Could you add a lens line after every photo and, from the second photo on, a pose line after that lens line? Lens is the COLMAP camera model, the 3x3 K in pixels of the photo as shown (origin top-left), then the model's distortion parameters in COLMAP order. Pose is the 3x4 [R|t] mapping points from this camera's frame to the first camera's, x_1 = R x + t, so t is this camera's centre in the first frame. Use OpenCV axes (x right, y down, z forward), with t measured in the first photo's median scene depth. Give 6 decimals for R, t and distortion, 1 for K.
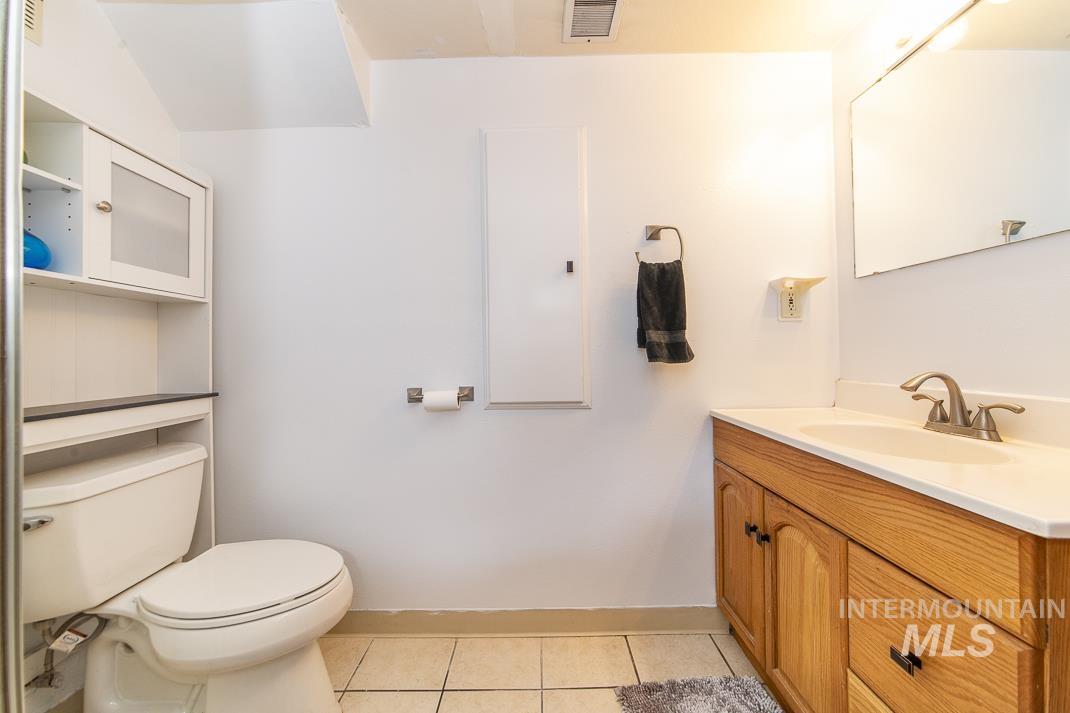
lens RADIAL K [[391.7, 0, 536.7], [0, 391.7, 352.5], [0, 0, 1]] dist [-0.002056, -0.000550]
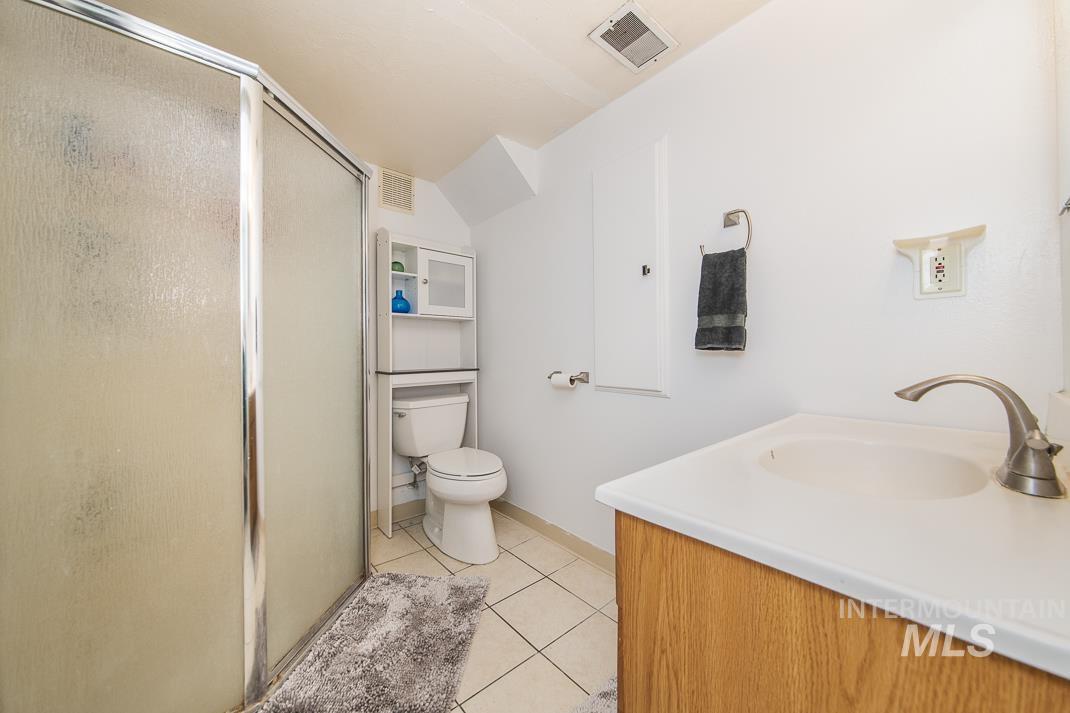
lens RADIAL K [[391.7, 0, 539.1], [0, 391.7, 354.5], [0, 0, 1]] dist [-0.002056, -0.000550]
pose [[0.643580, 0.013277, -0.765264, 0.774824], [0.001460, 0.999826, 0.018574, 0.003545], [0.765378, -0.013071, 0.643449, 0.037858]]
